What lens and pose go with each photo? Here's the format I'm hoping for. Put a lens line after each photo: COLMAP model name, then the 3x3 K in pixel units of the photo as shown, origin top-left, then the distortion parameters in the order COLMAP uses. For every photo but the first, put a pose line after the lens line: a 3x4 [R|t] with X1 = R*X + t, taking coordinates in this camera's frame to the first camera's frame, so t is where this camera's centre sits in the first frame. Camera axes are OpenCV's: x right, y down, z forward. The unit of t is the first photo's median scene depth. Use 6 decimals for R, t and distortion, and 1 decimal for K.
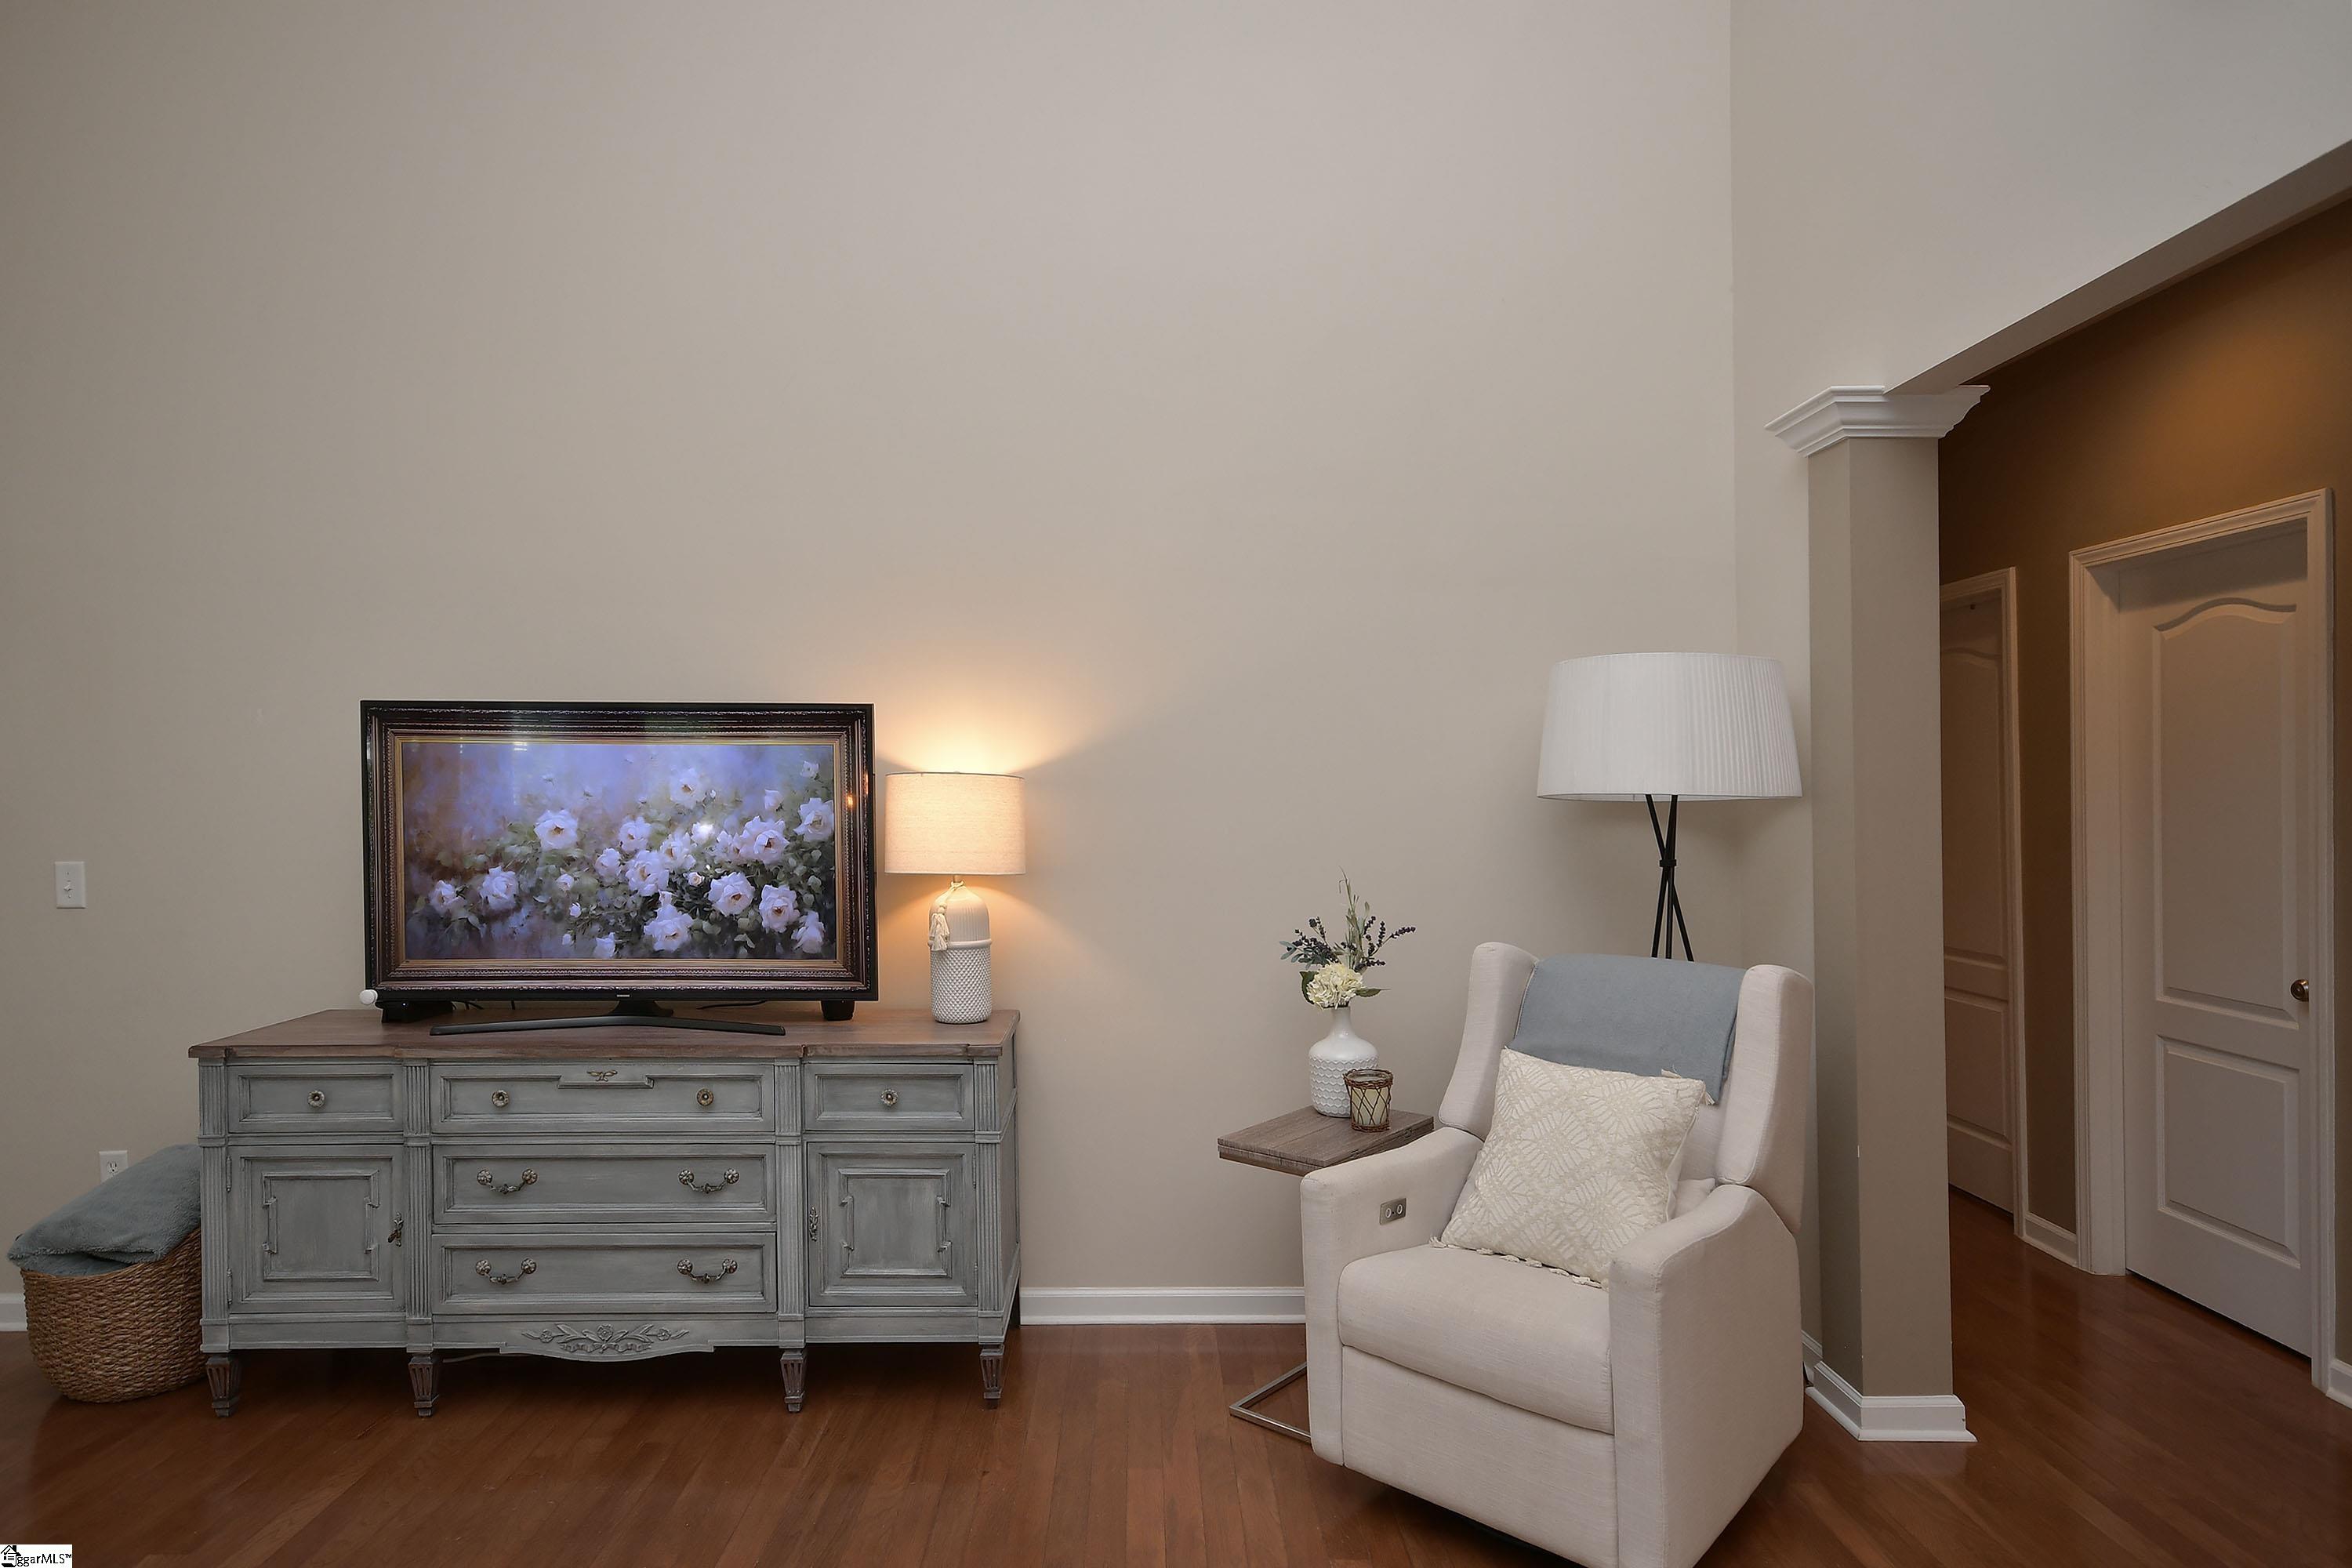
lens RADIAL K [[1319.7, 0, 1170.5], [0, 1319.7, 795.7], [0, 0, 1]] dist [0.017333, -0.001227]
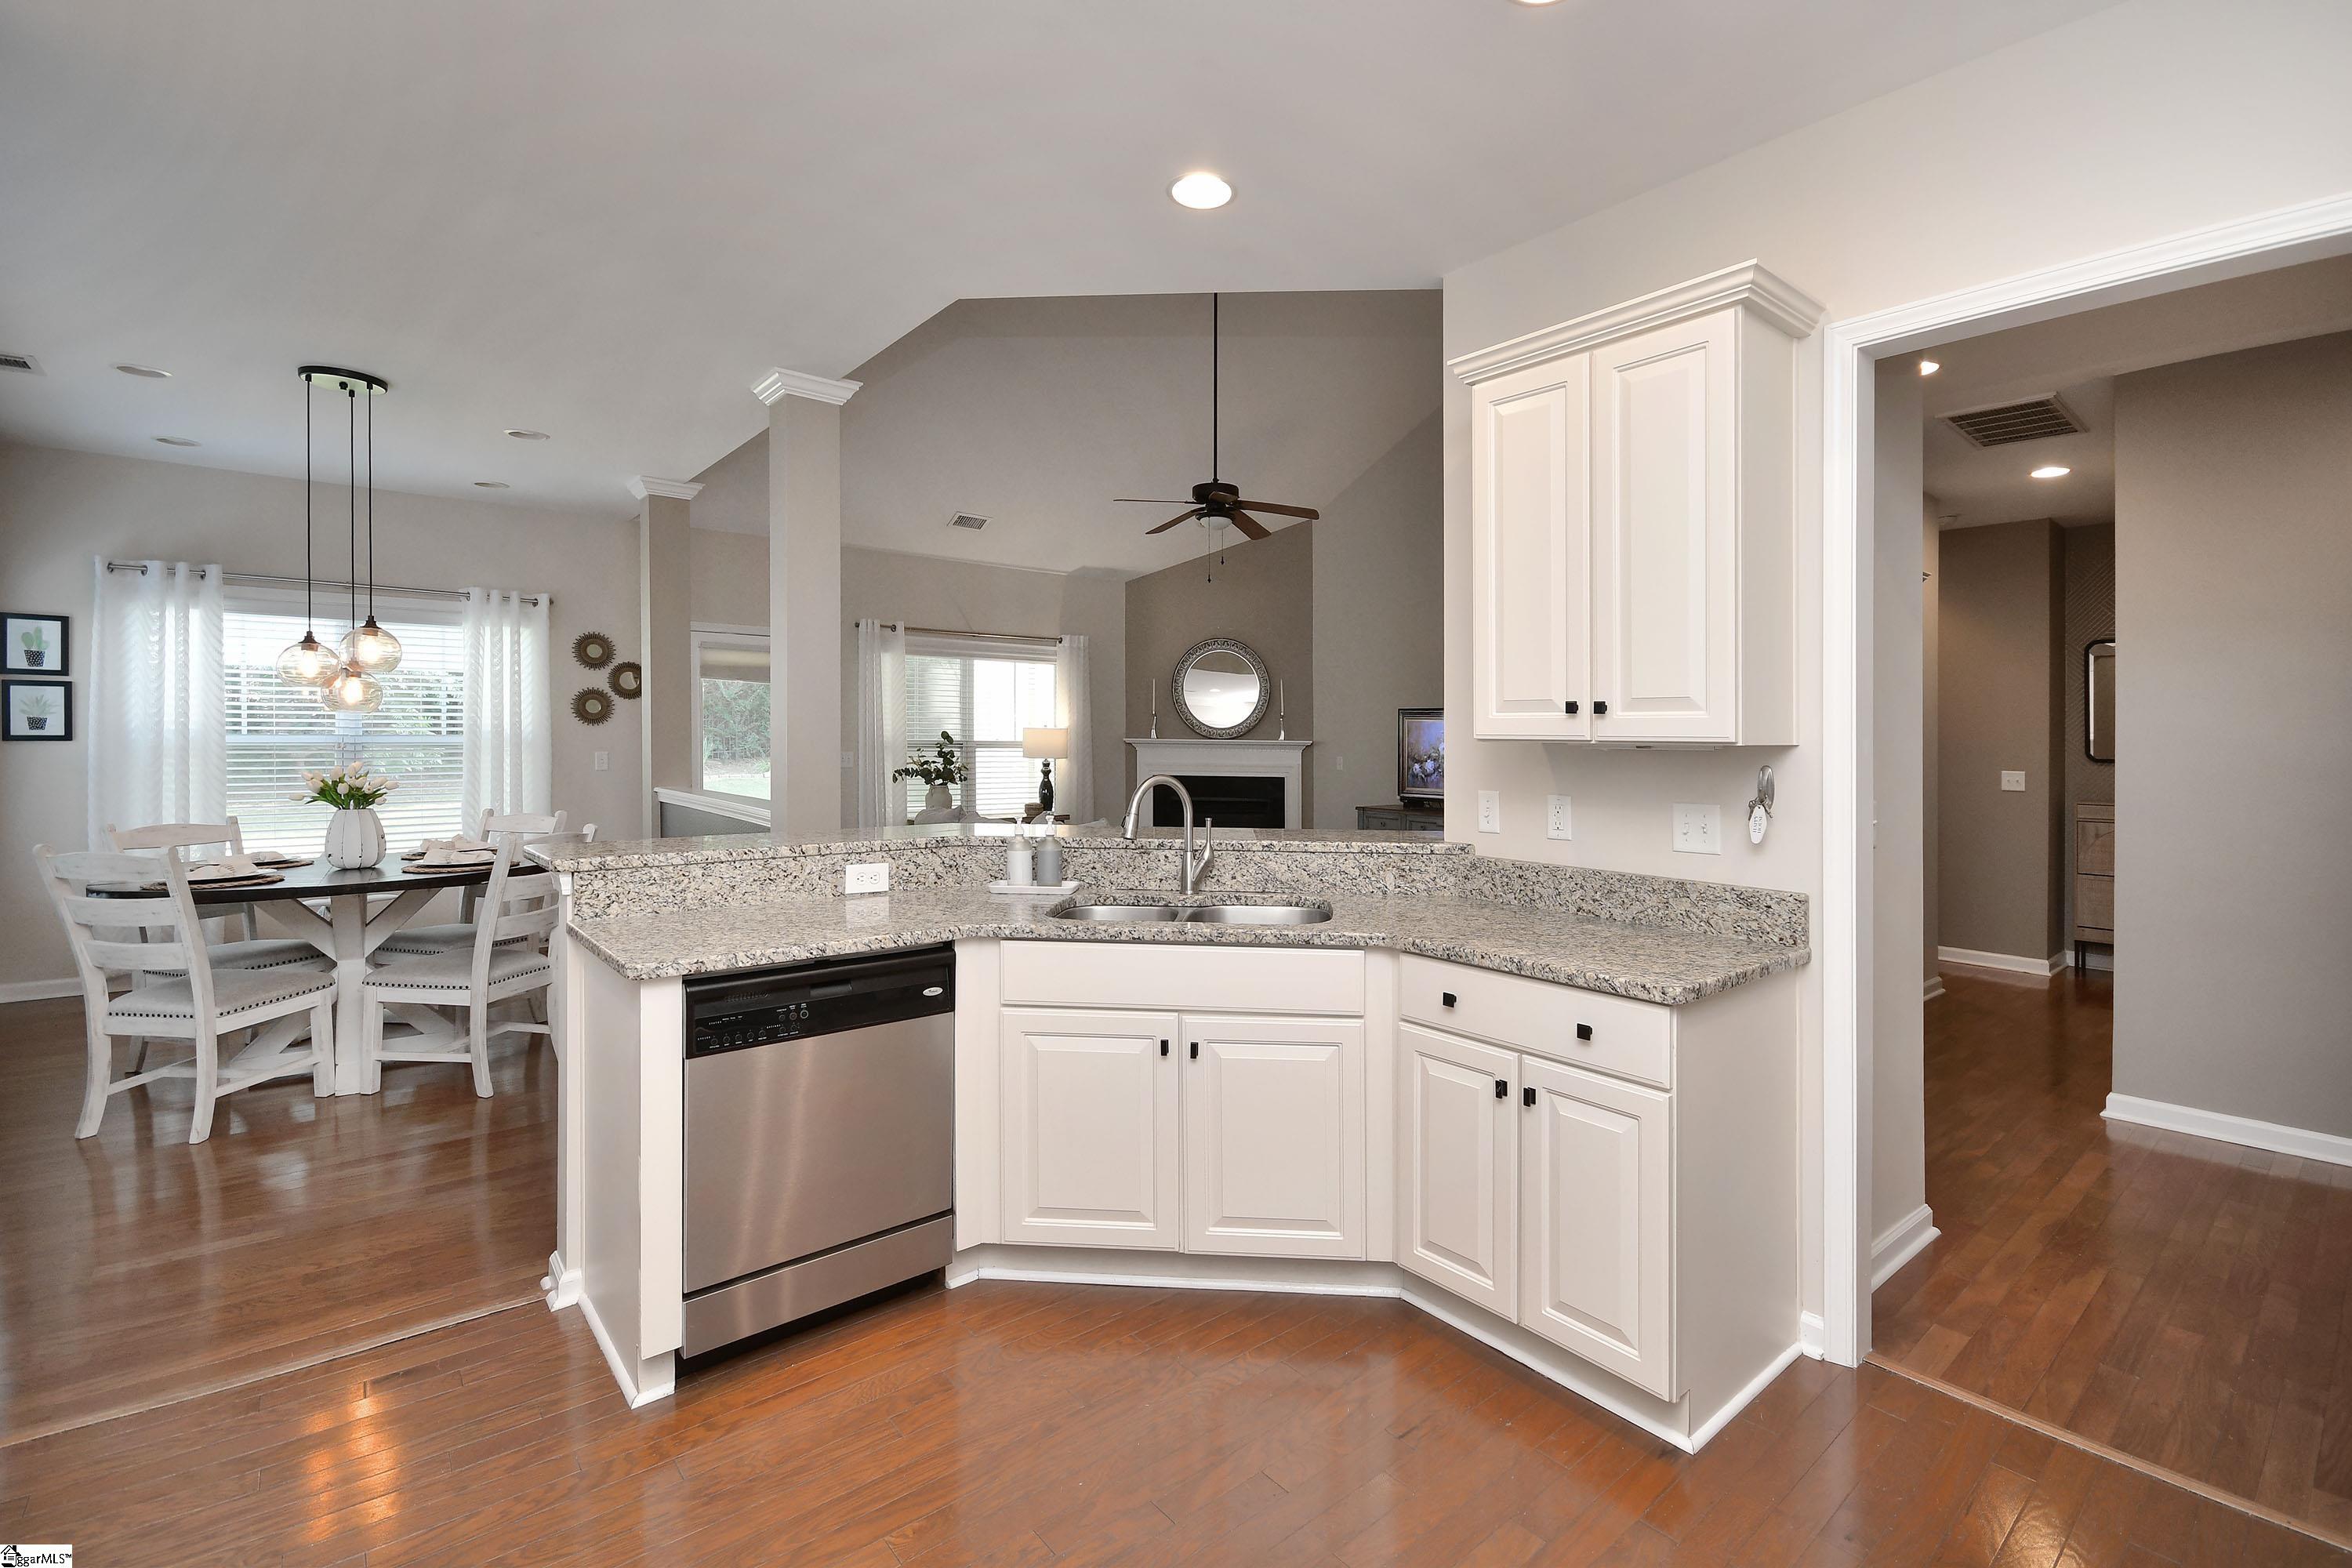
lens RADIAL K [[1033.8, 0, 1169.6], [0, 1033.8, 766.8], [0, 0, 1]] dist [0.022543, -0.021321]
pose [[0.615725, 0.031910, -0.787315, 1.145600], [-0.013687, 0.999462, 0.029804, 0.000732], [0.787842, -0.007575, 0.615831, -1.124969]]
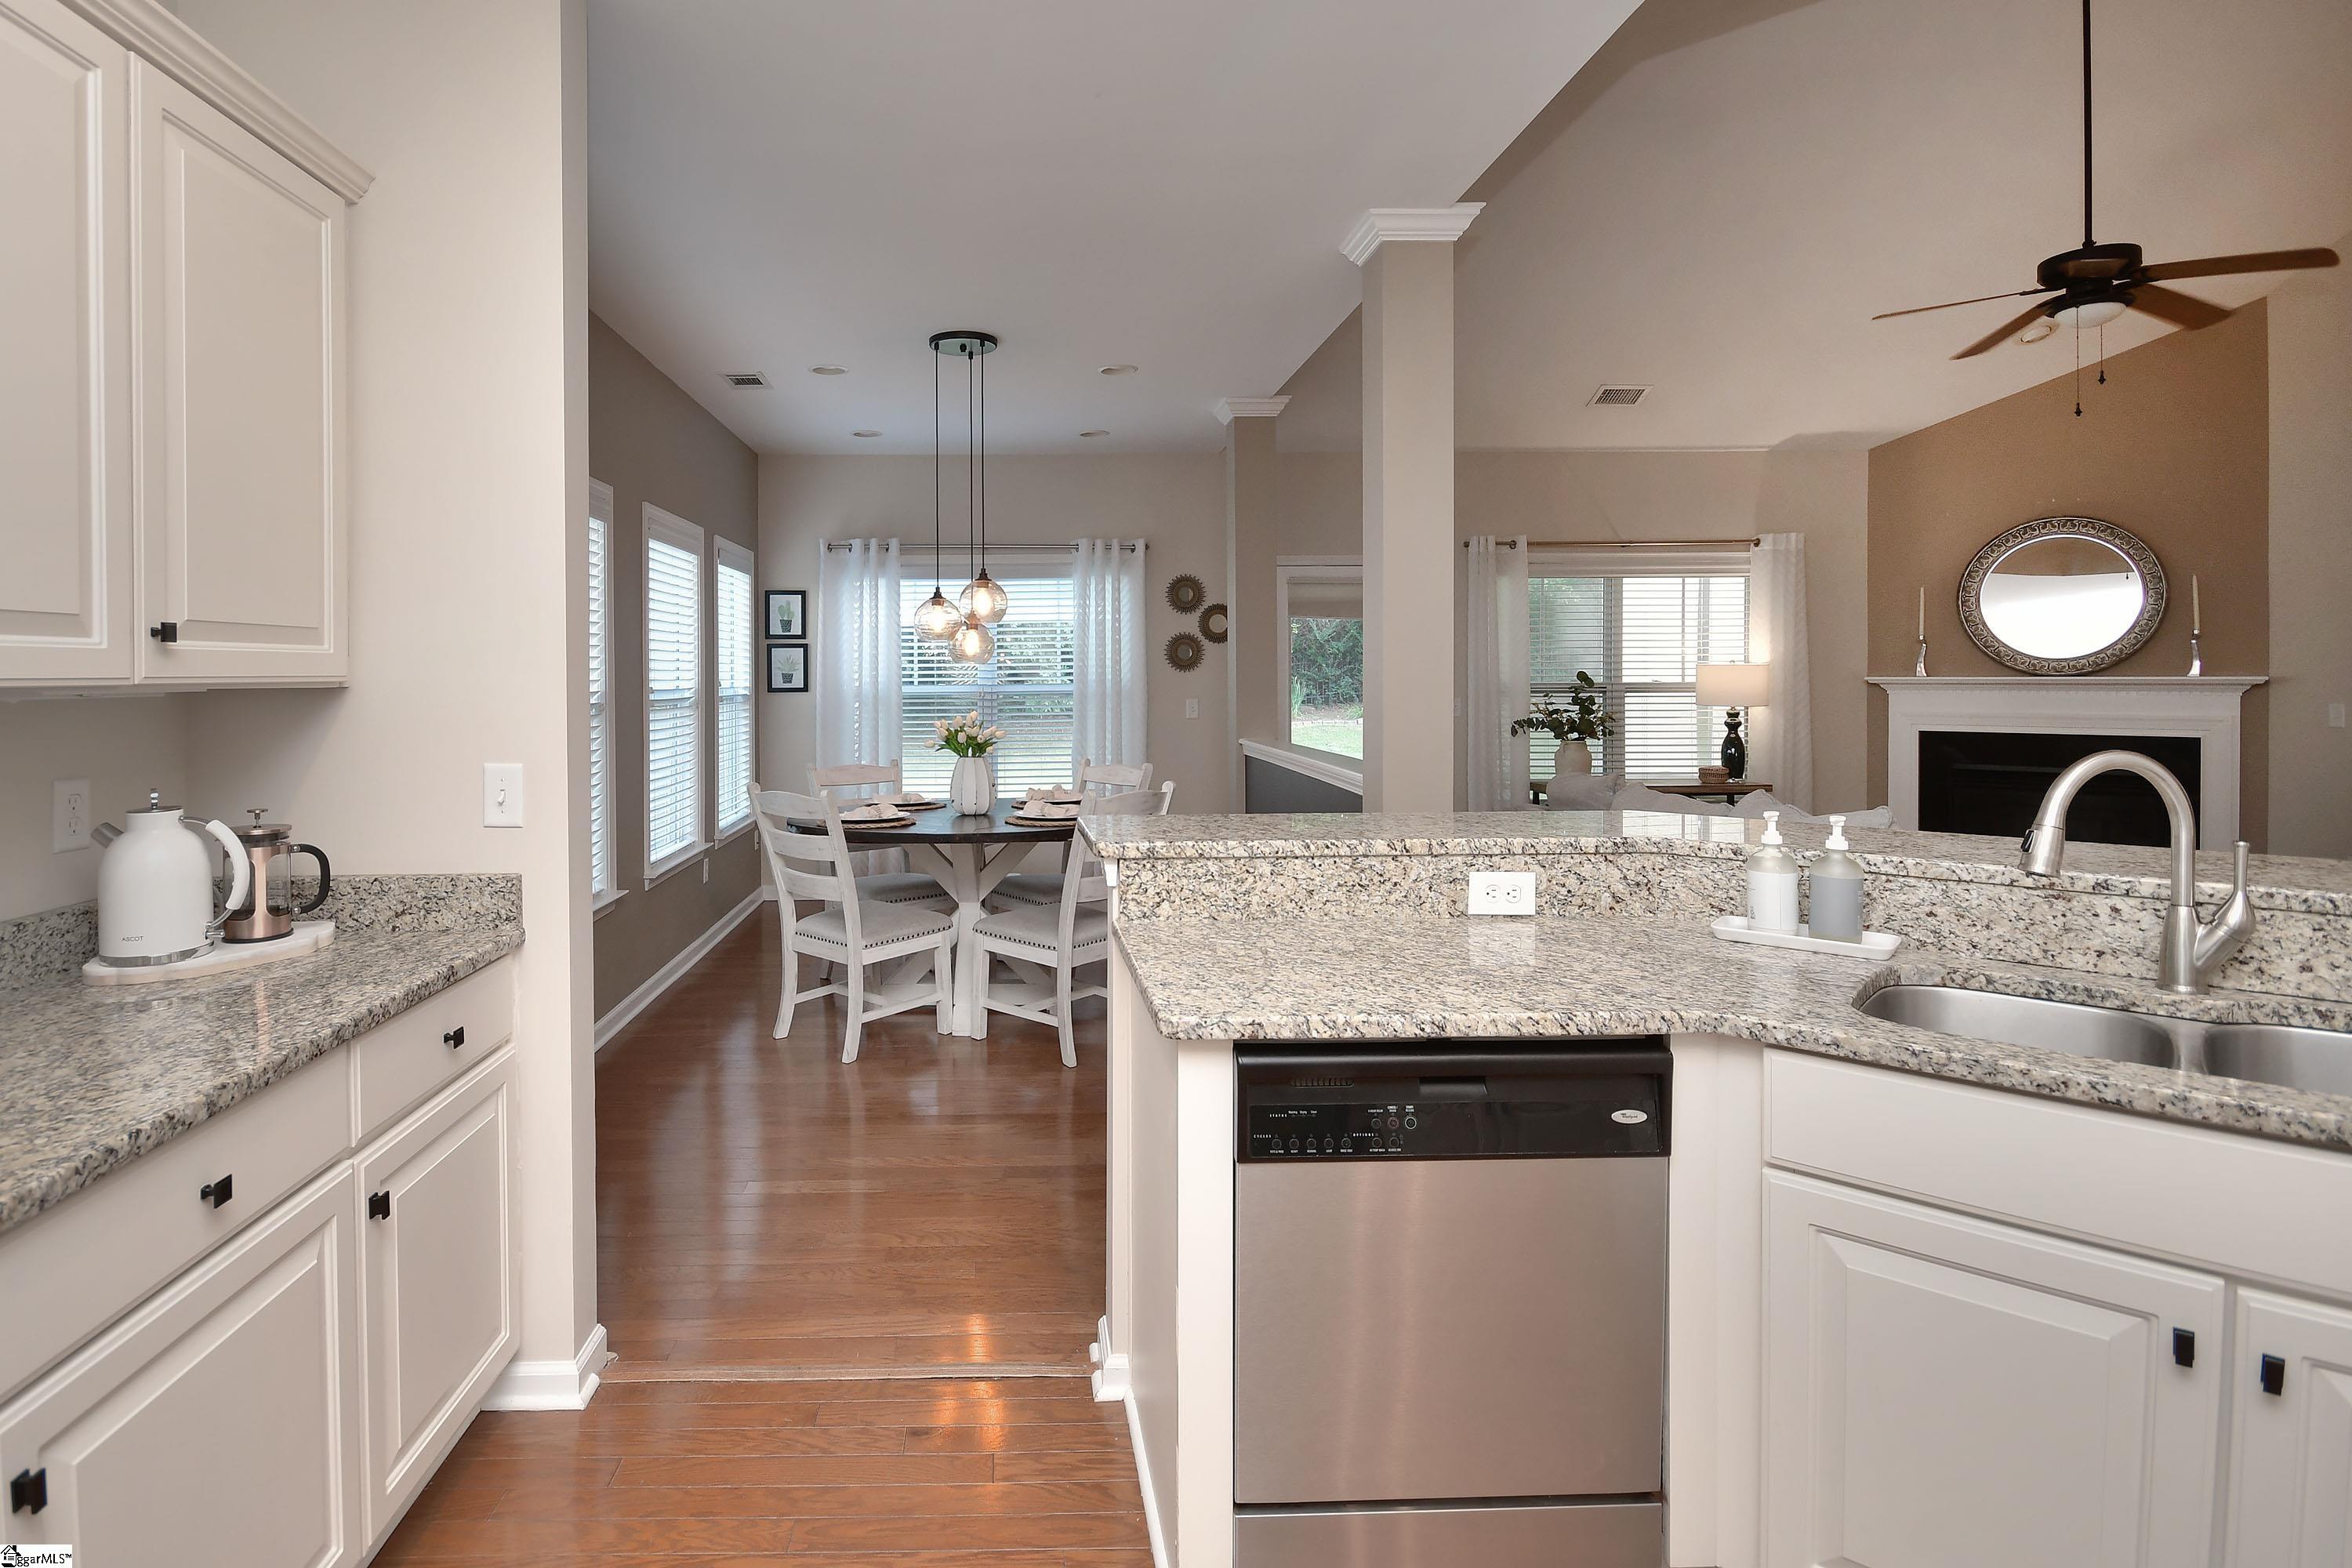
lens RADIAL K [[1118.9, 0, 1024.3], [0, 1118.9, 708.0], [0, 0, 1]] dist [0.001198, 0.000694]
pose [[0.000720, 0.029489, -0.999565, 0.920332], [0.003386, 0.999559, 0.029491, 0.000168], [0.999994, -0.003406, 0.000620, -1.054292]]
